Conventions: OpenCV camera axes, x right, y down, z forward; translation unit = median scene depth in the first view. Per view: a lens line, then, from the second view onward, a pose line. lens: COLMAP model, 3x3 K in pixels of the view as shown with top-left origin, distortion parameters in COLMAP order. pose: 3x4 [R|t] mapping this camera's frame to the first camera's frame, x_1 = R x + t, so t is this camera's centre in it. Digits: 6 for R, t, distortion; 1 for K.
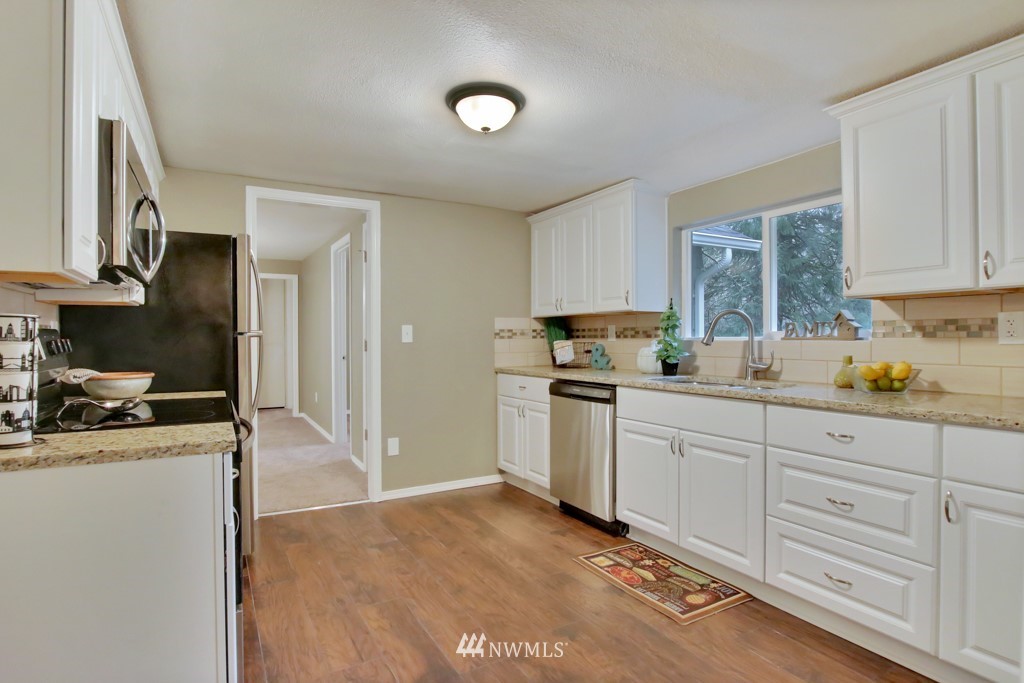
lens RADIAL K [[519.6, 0, 505.9], [0, 519.6, 336.3], [0, 0, 1]] dist [-0.022847, 0.002964]
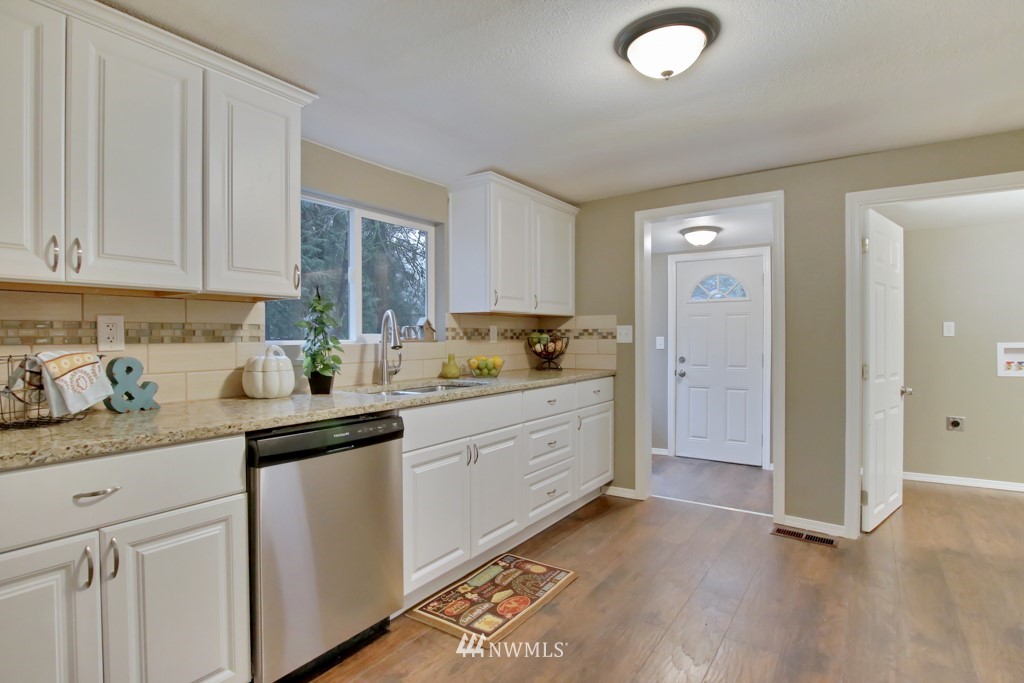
lens RADIAL K [[519.6, 0, 507.8], [0, 519.6, 344.8], [0, 0, 1]] dist [-0.022847, 0.002964]
pose [[-0.426919, -0.005668, 0.904272, -0.561916], [0.005693, 0.999944, 0.008956, 0.003585], [-0.904272, 0.008971, -0.426863, 1.364381]]
